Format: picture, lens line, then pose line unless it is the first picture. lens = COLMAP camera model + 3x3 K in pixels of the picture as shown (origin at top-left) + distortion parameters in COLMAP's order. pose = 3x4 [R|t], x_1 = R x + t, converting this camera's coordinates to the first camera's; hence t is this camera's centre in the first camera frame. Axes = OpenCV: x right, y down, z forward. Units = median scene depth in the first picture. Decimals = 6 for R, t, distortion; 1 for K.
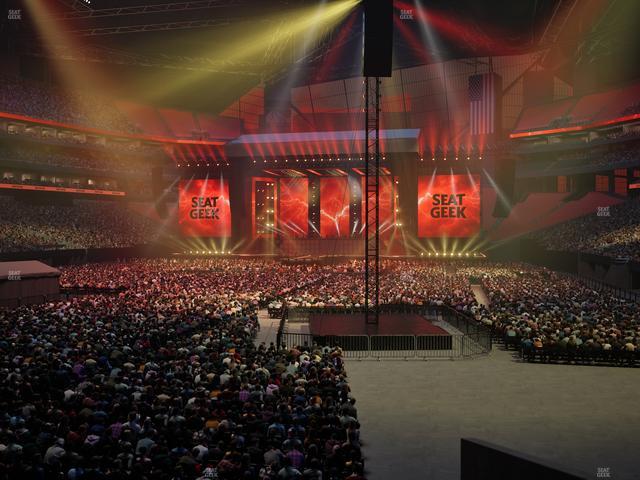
lens RADIAL K [[599.5, 0, 320.0], [0, 599.5, 240.0], [0, 0, 1]] dist [0.000936, -0.009126]
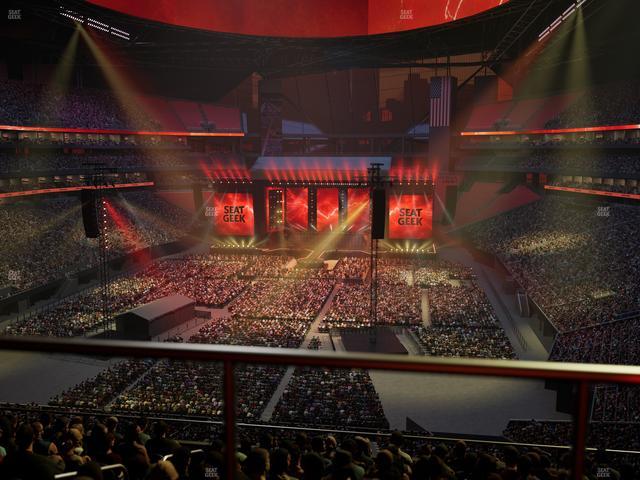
lens RADIAL K [[599.5, 0, 320.0], [0, 599.5, 240.0], [0, 0, 1]] dist [0.000936, -0.009126]
pose [[0.998253, -0.008720, 0.058444, -0.078766], [0.000981, 0.991361, 0.131161, -0.176784], [-0.059083, -0.130875, 0.989637, -0.377859]]
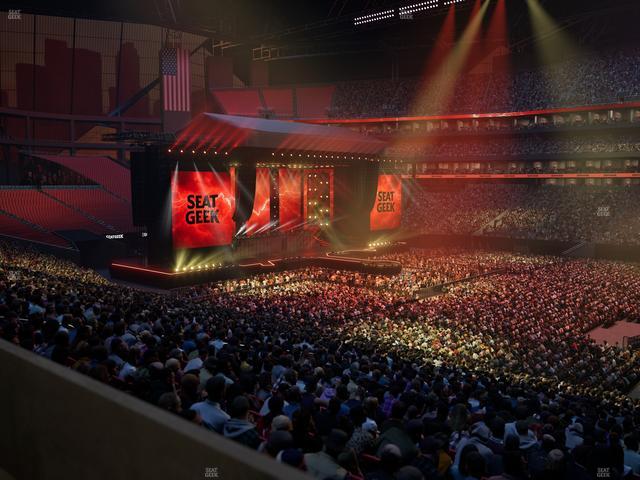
lens RADIAL K [[599.5, 0, 320.0], [0, 599.5, 240.0], [0, 0, 1]] dist [0.000936, -0.009126]
pose [[0.496446, -0.082433, 0.864145, -0.792869], [0.013534, 0.996095, 0.087244, -0.080223], [-0.867962, -0.031616, 0.495623, 0.501573]]
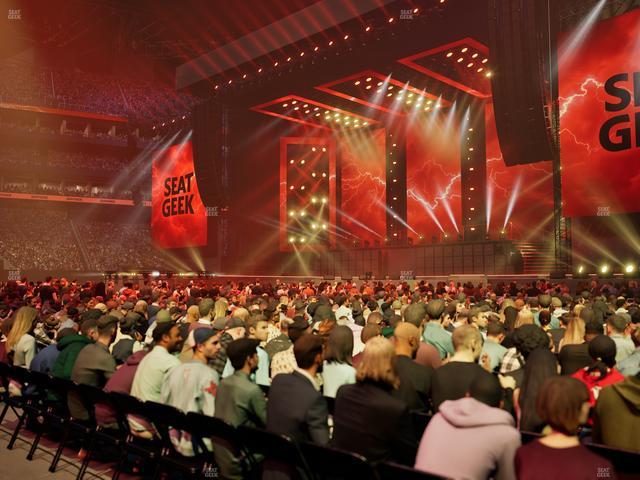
lens RADIAL K [[599.5, 0, 320.0], [0, 599.5, 240.0], [0, 0, 1]] dist [0.000936, -0.009126]
pose [[0.846964, -0.039850, -0.530154, 0.210946], [-0.006416, 0.996348, -0.085142, 0.033740], [0.531611, 0.075514, 0.843616, 0.620060]]
